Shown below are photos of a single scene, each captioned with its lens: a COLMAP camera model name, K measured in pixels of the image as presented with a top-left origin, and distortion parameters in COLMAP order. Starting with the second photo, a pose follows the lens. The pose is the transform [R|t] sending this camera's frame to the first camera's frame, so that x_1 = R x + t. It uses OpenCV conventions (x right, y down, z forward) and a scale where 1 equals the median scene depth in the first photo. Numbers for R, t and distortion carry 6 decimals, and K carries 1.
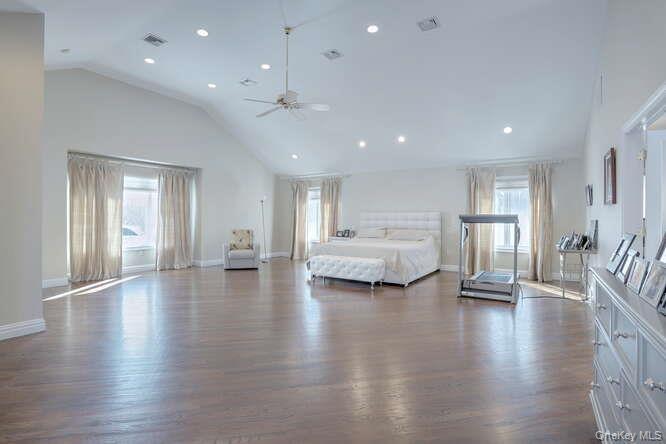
lens RADIAL K [[324.7, 0, 331.0], [0, 324.7, 218.9], [0, 0, 1]] dist [-0.072689, 0.032061]
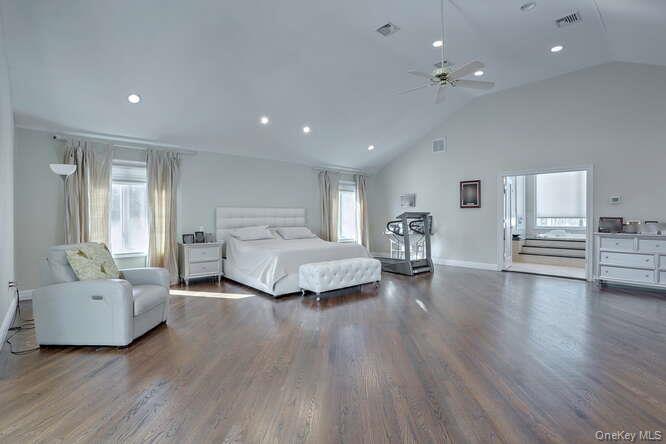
lens RADIAL K [[324.7, 0, 331.0], [0, 324.7, 218.9], [0, 0, 1]] dist [-0.072689, 0.032061]
pose [[0.254575, -0.014476, 0.966945, -0.534502], [0.000564, 0.999890, 0.014821, -0.003570], [-0.967053, -0.003228, 0.254555, 0.557526]]
